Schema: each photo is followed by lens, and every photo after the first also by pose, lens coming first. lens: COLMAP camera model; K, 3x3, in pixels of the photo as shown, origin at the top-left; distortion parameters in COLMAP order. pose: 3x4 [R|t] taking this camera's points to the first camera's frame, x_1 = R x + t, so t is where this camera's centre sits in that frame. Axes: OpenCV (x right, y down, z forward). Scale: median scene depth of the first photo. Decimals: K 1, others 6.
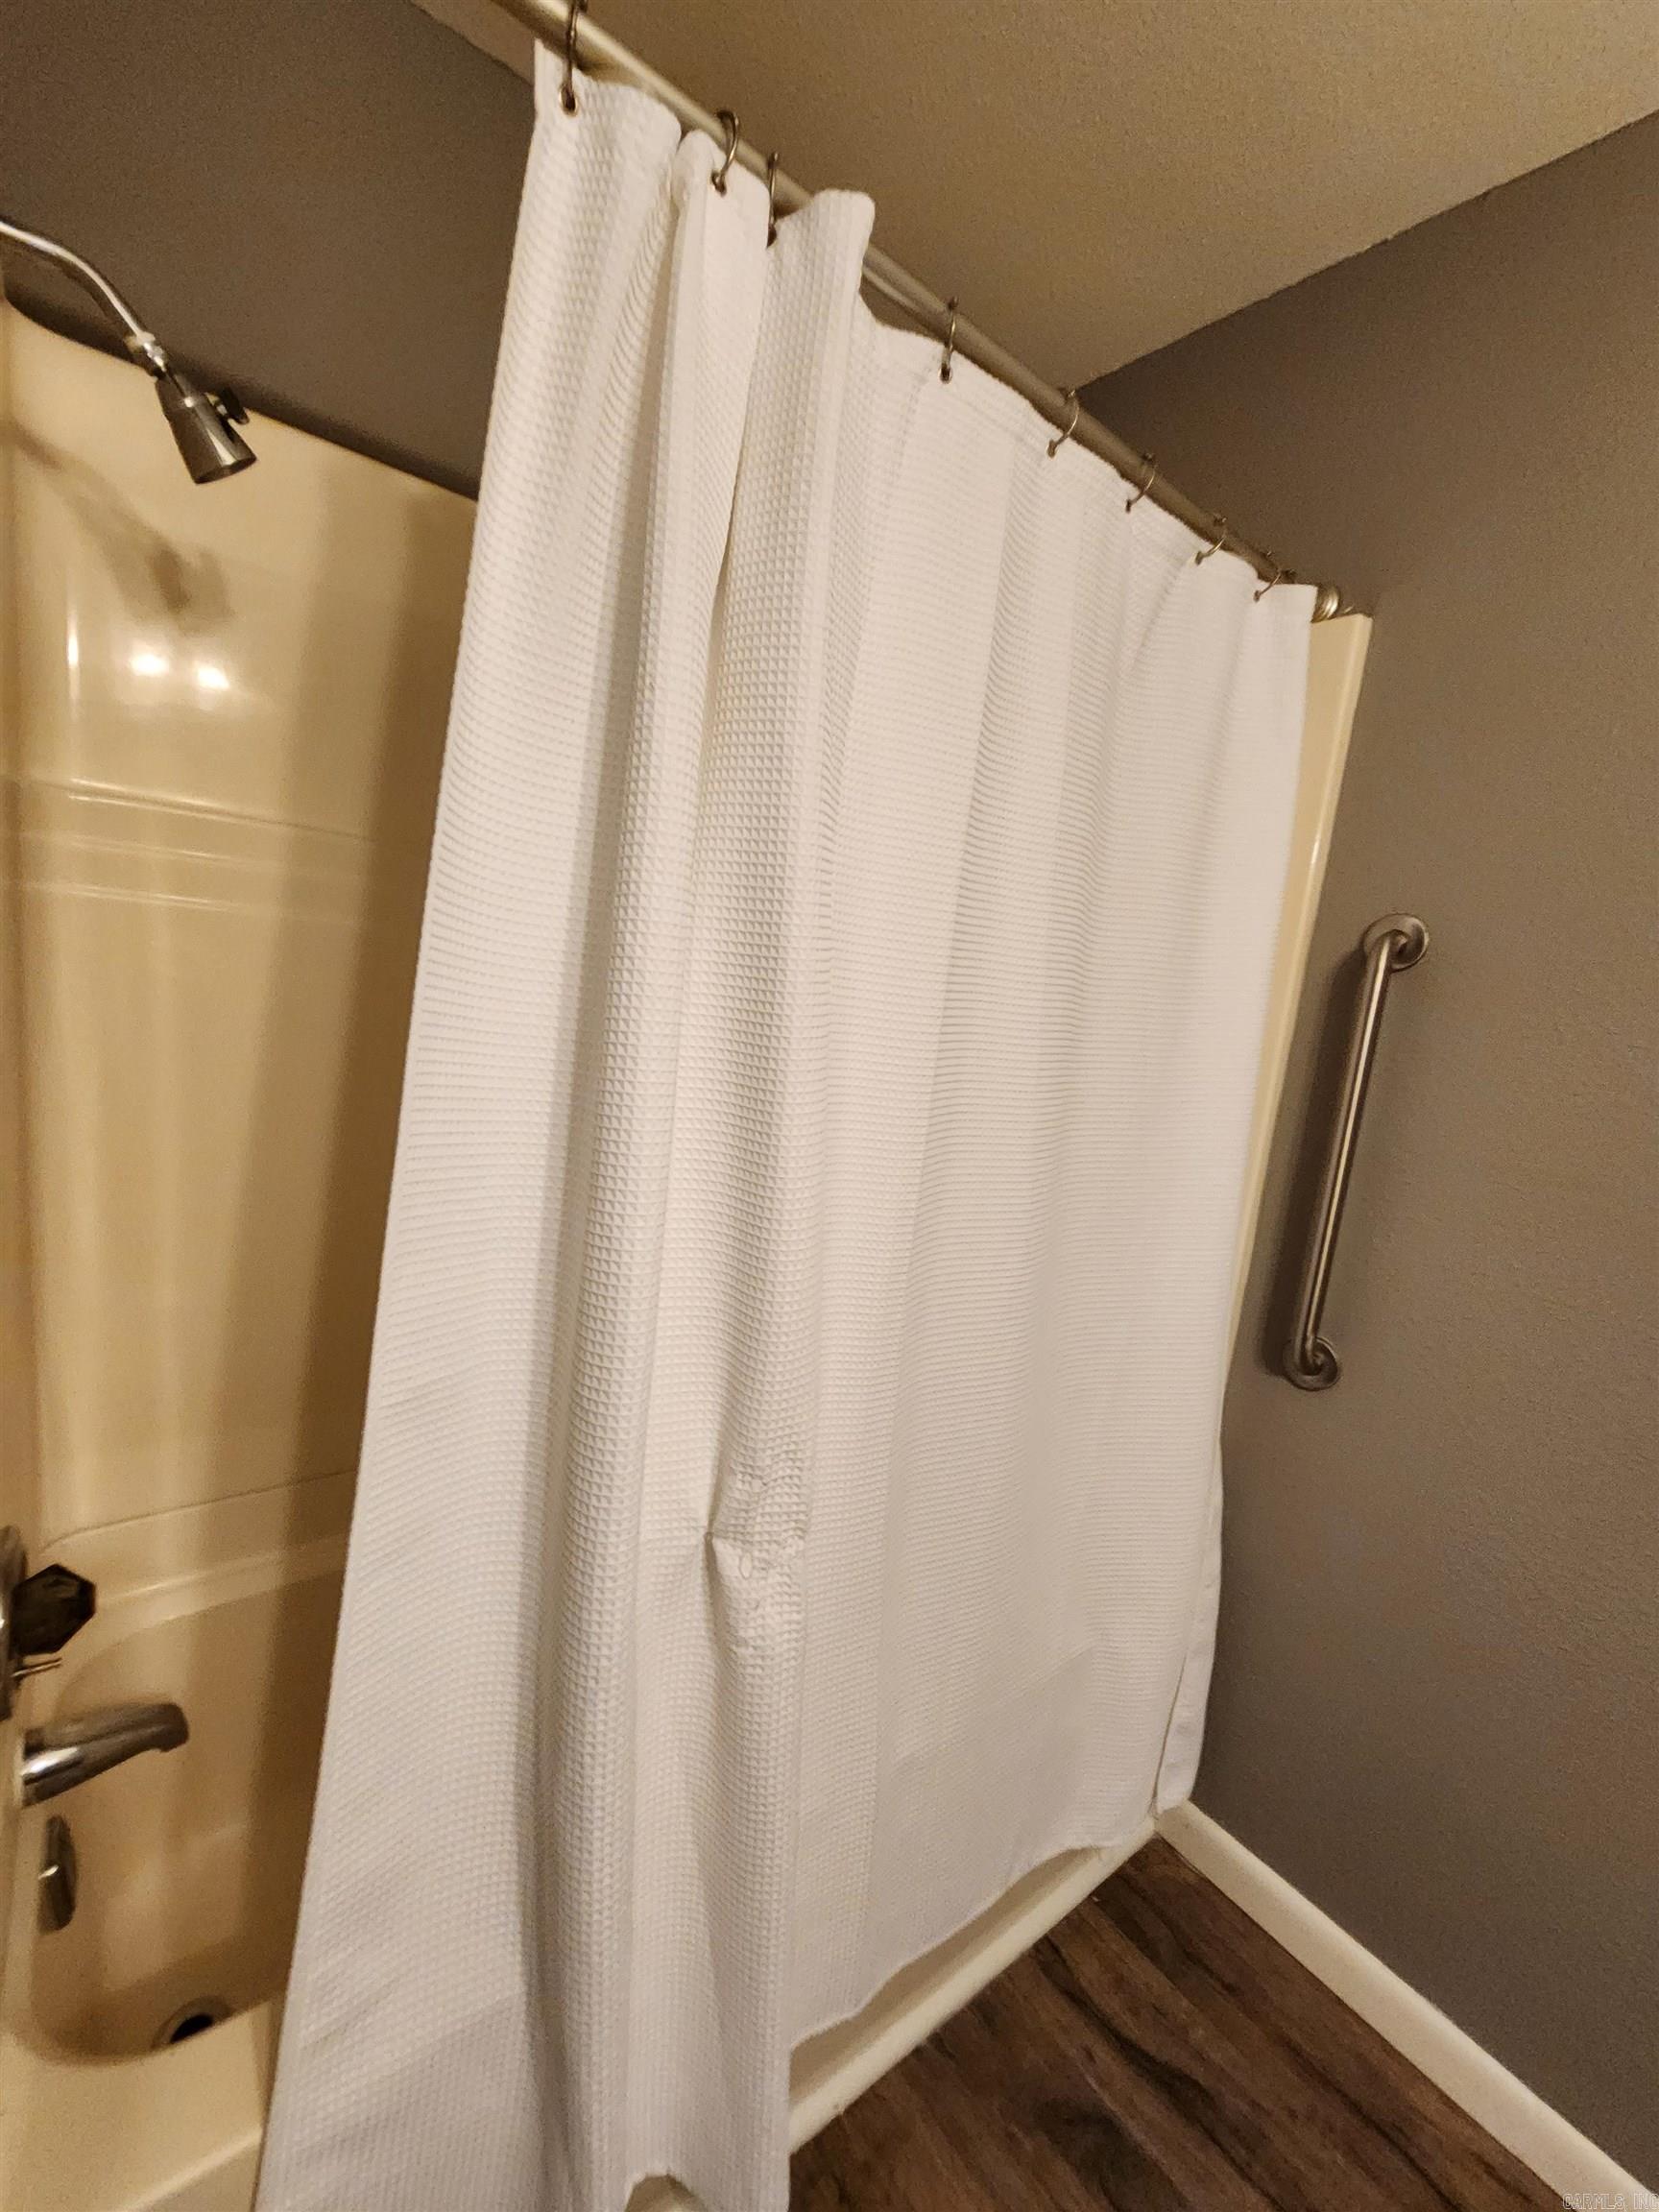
lens RADIAL K [[901.8, 0, 829.5], [0, 901.8, 1106.0], [0, 0, 1]] dist [0.010632, -0.004904]
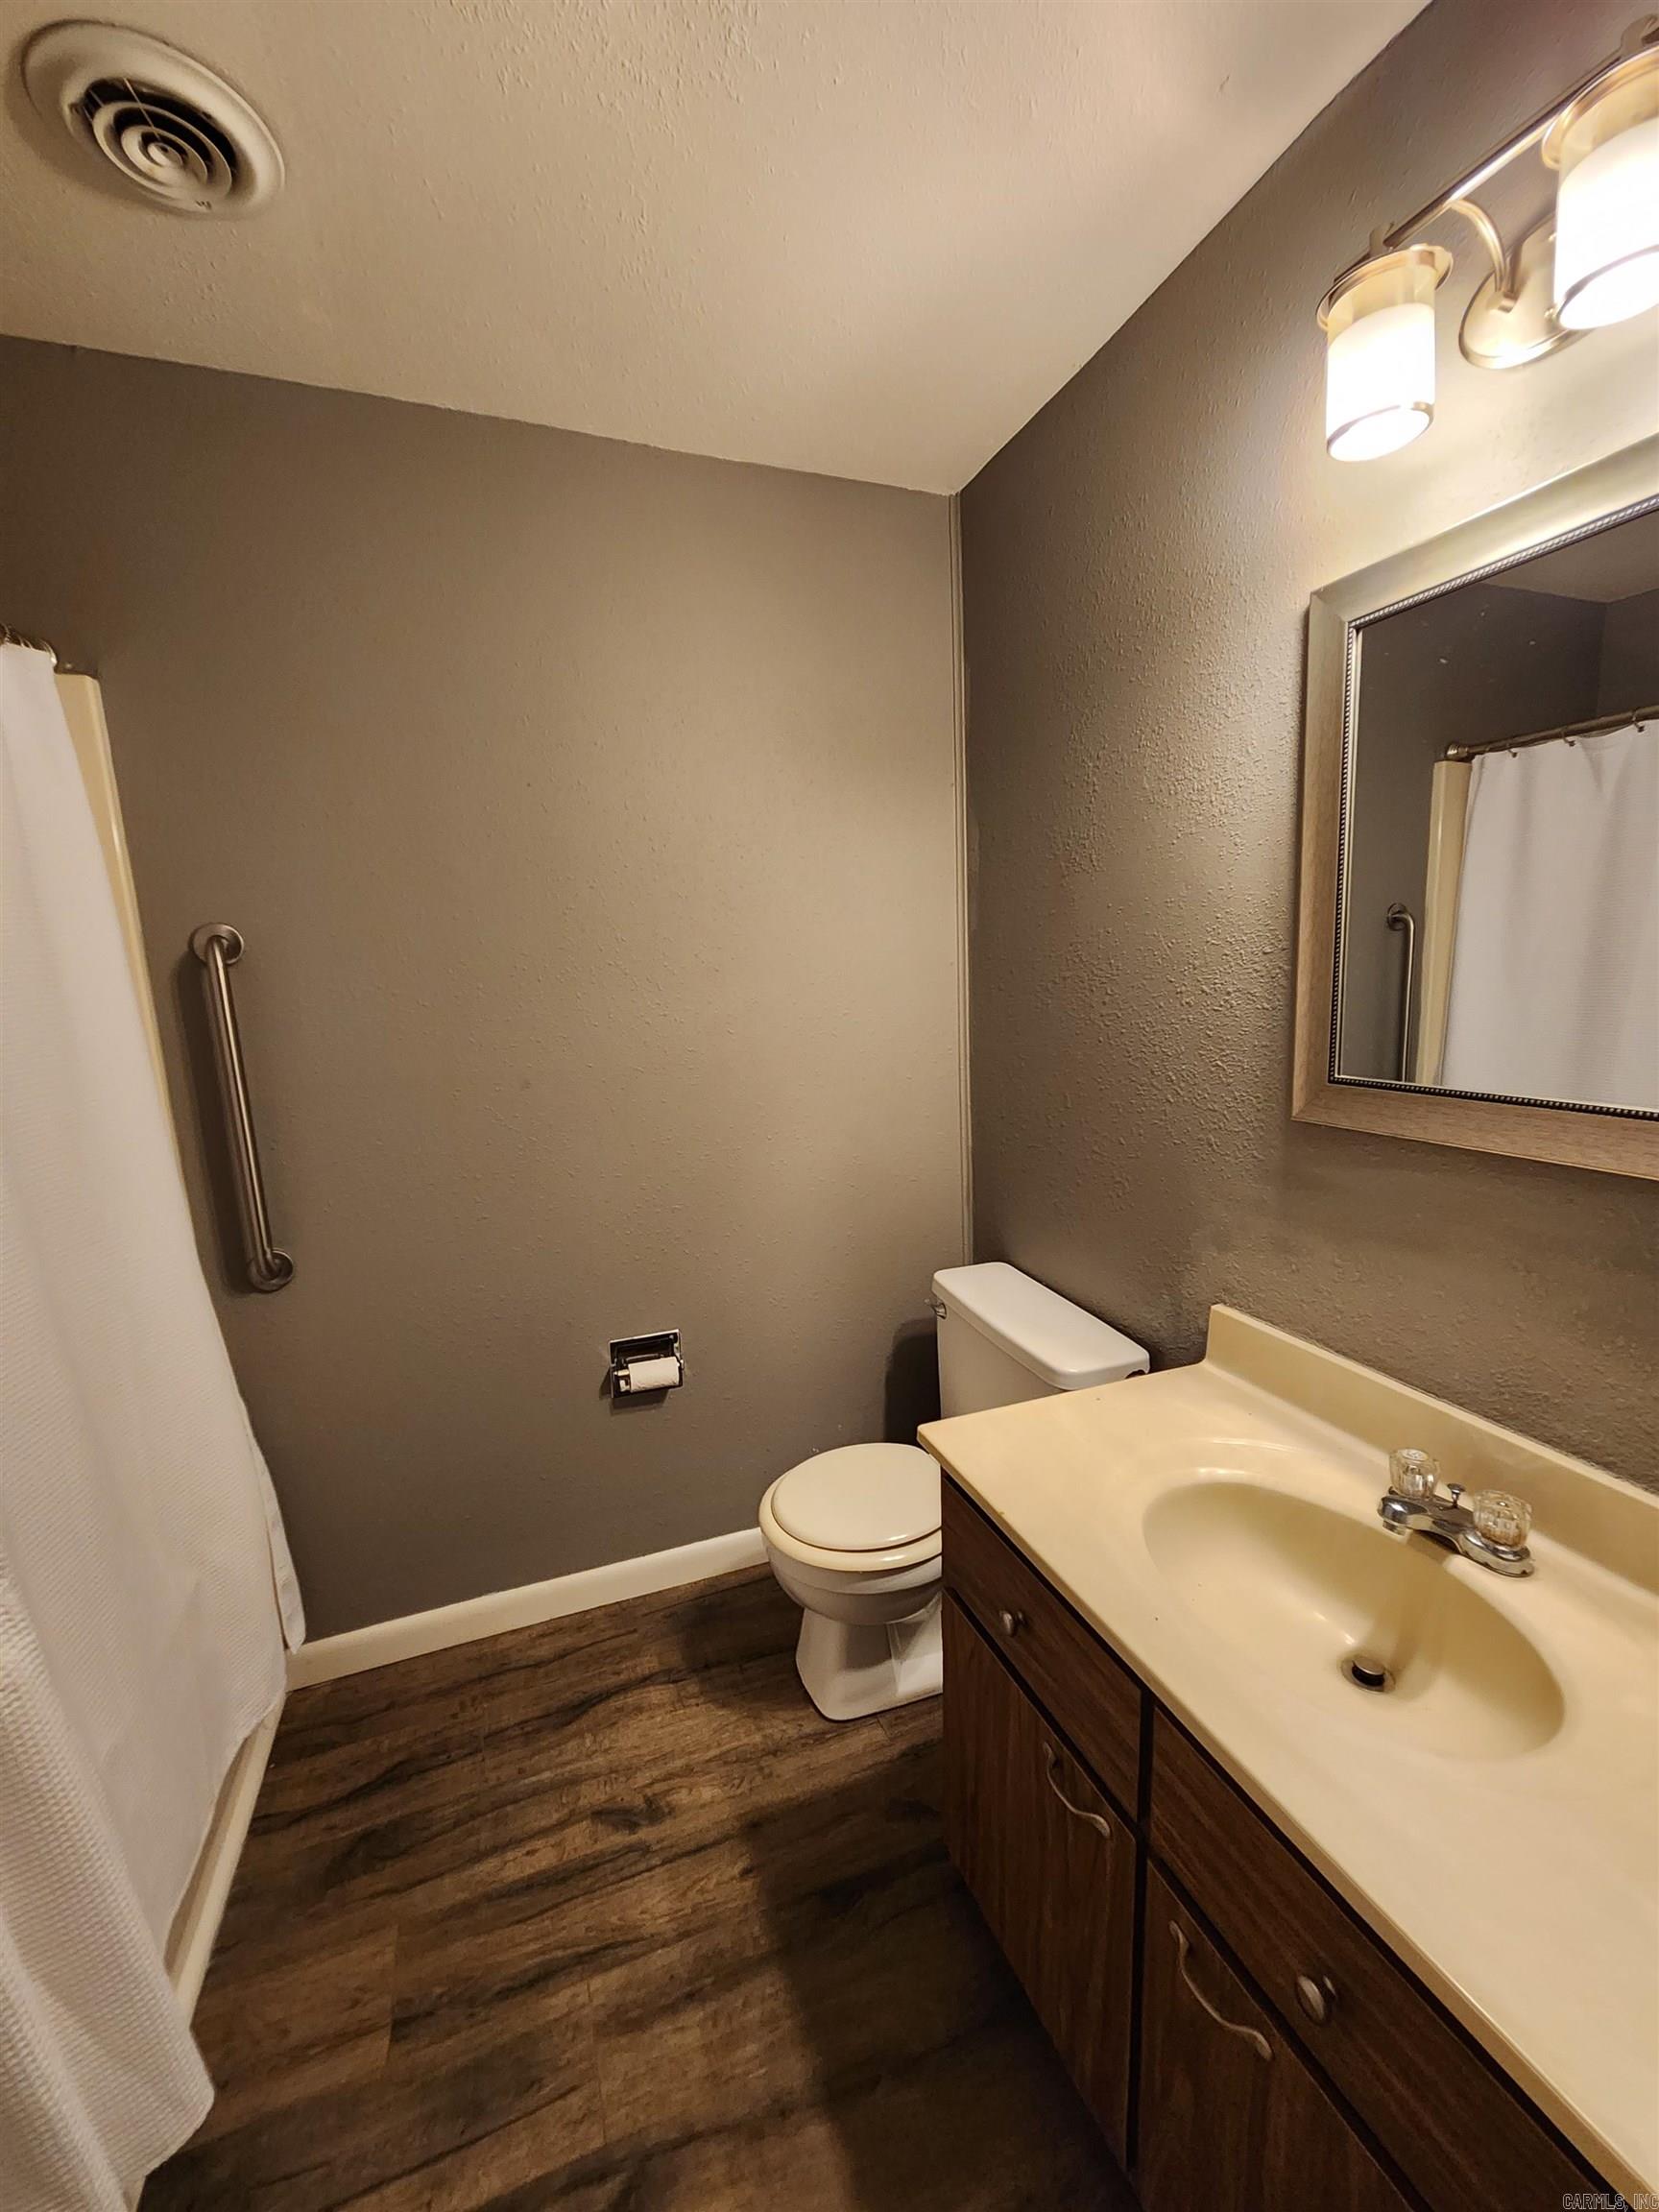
lens RADIAL K [[905.7, 0, 833.2], [0, 905.7, 1110.5], [0, 0, 1]] dist [0.003641, -0.002450]
pose [[0.294245, -0.281099, 0.913457, -0.388165], [0.225654, 0.949180, 0.219403, -0.038744], [-0.928709, 0.141566, 0.342723, -0.243586]]
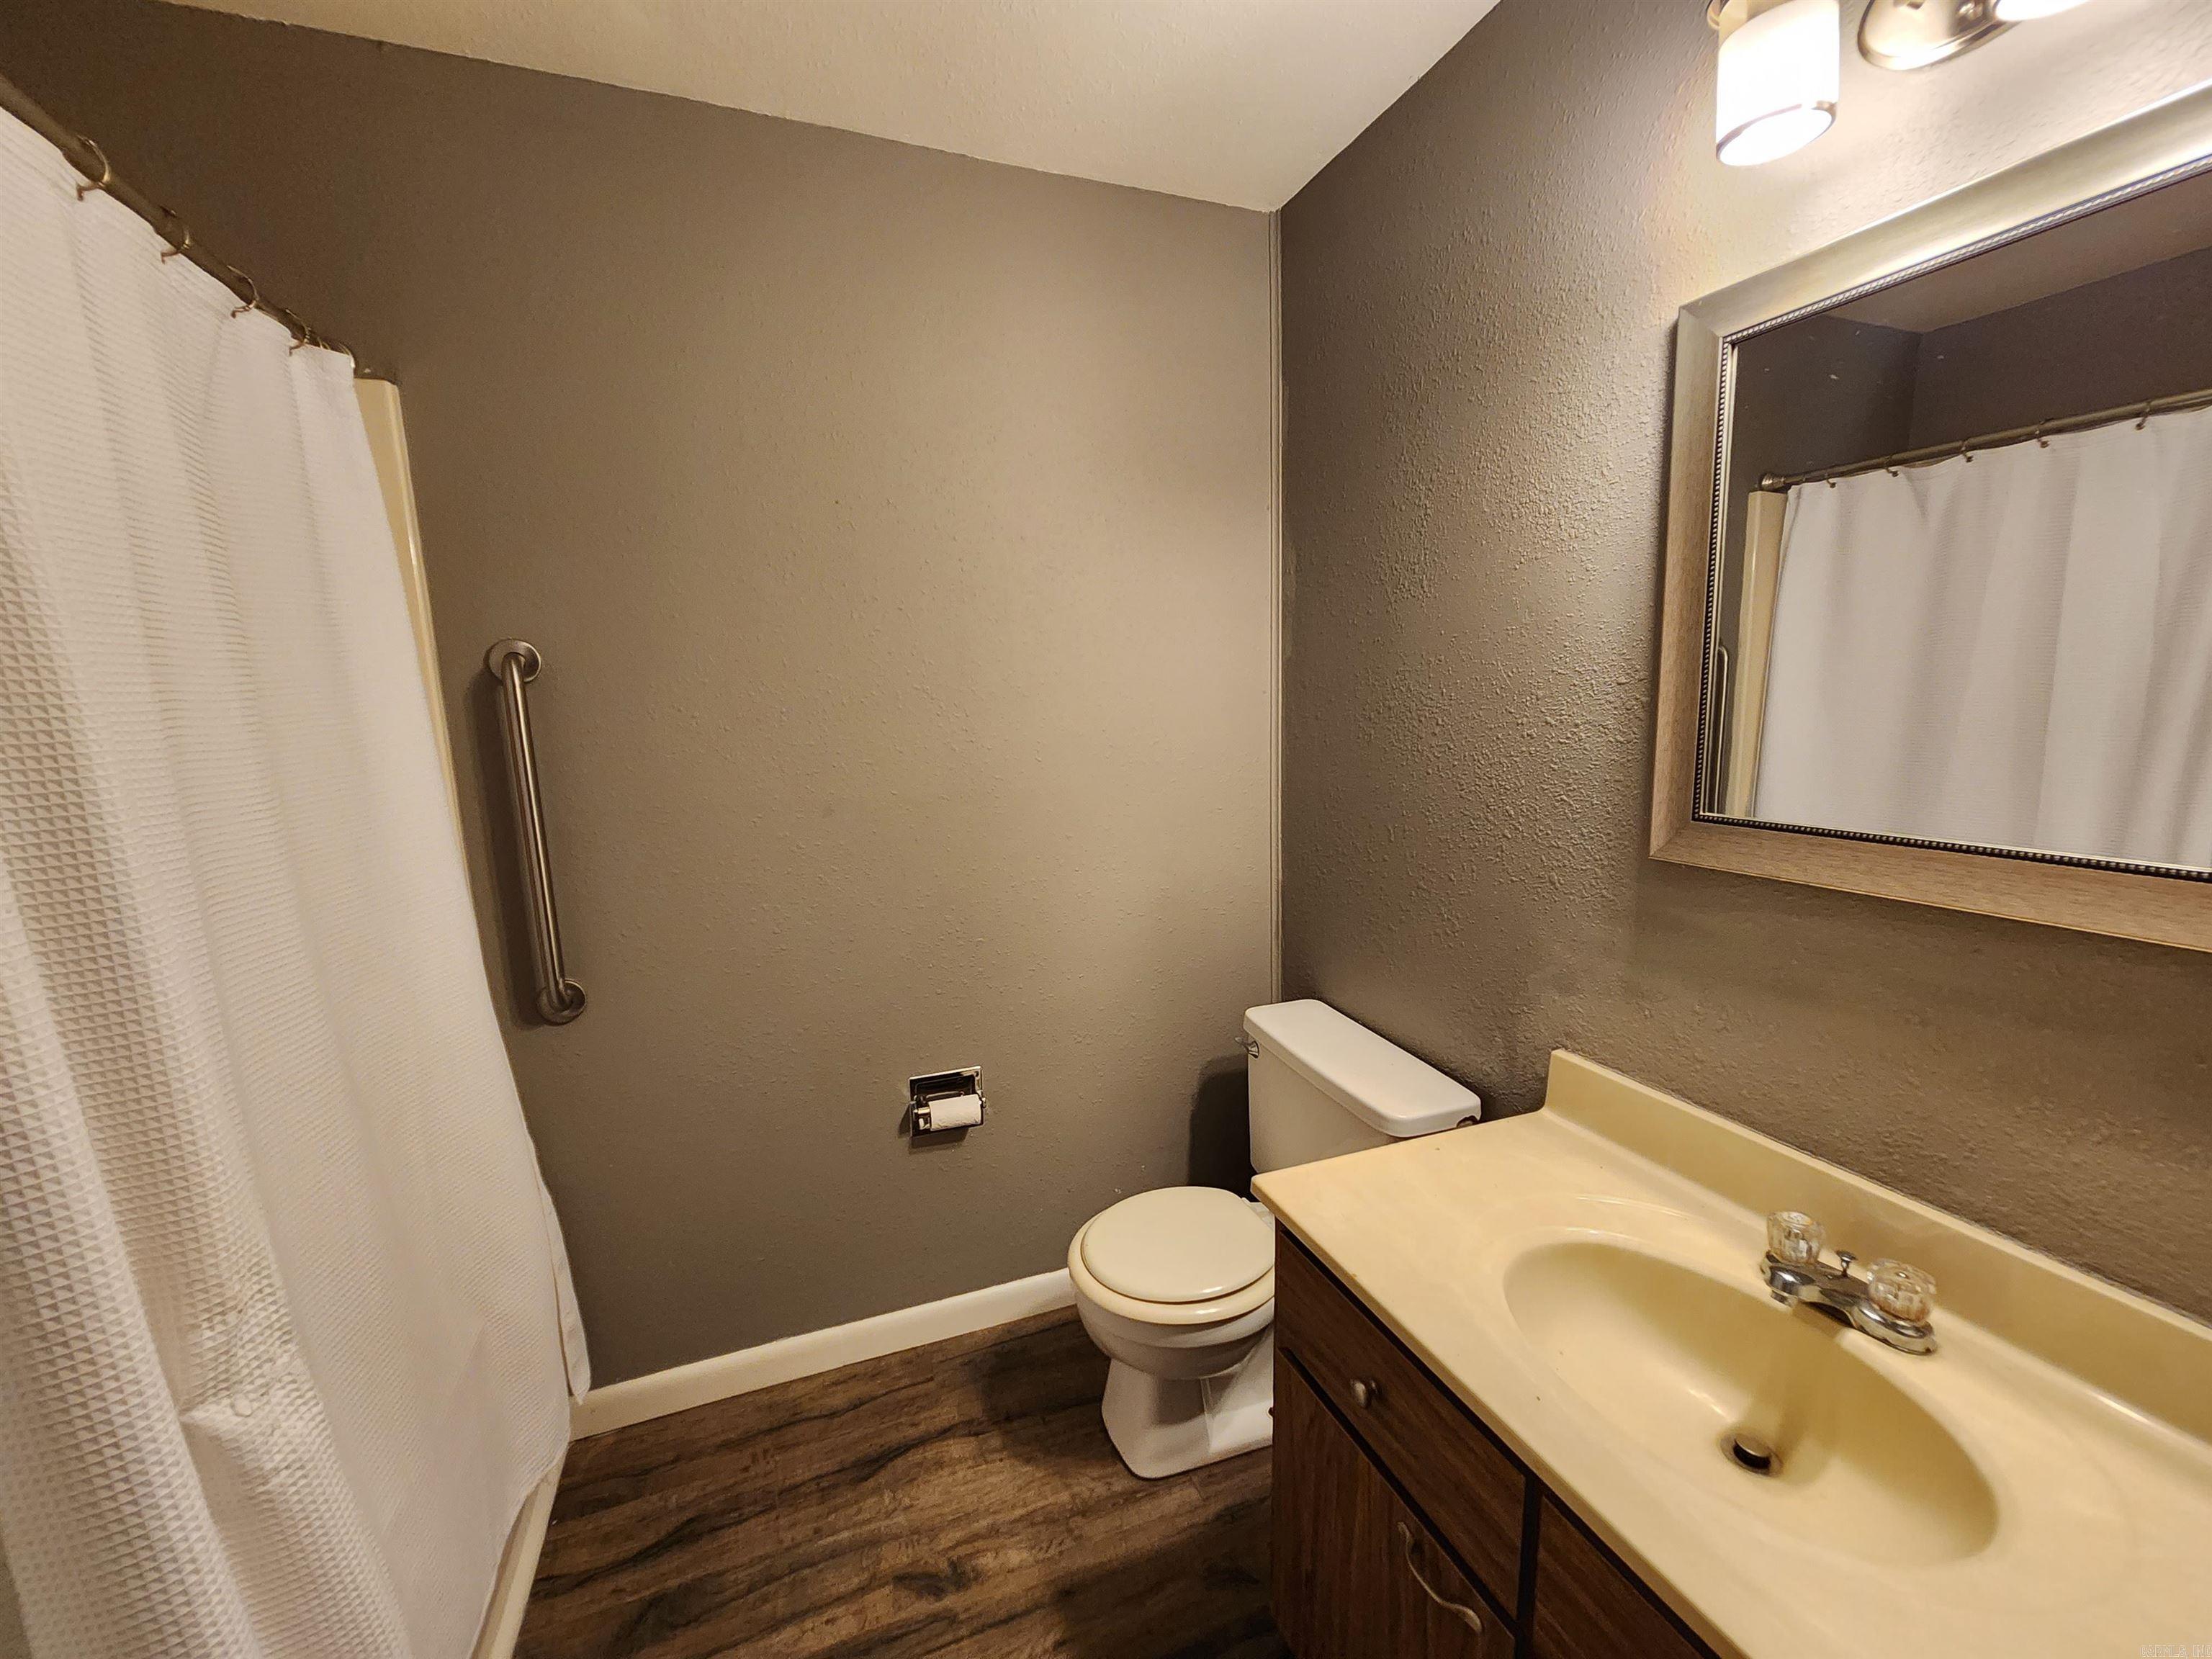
lens RADIAL K [[901.8, 0, 1106.0], [0, 901.8, 829.5], [0, 0, 1]] dist [0.010632, -0.004904]
pose [[0.293740, -0.270003, 0.916960, -0.360931], [0.215395, 0.953303, 0.211704, -0.049120], [-0.931301, 0.135323, 0.338181, -0.164566]]
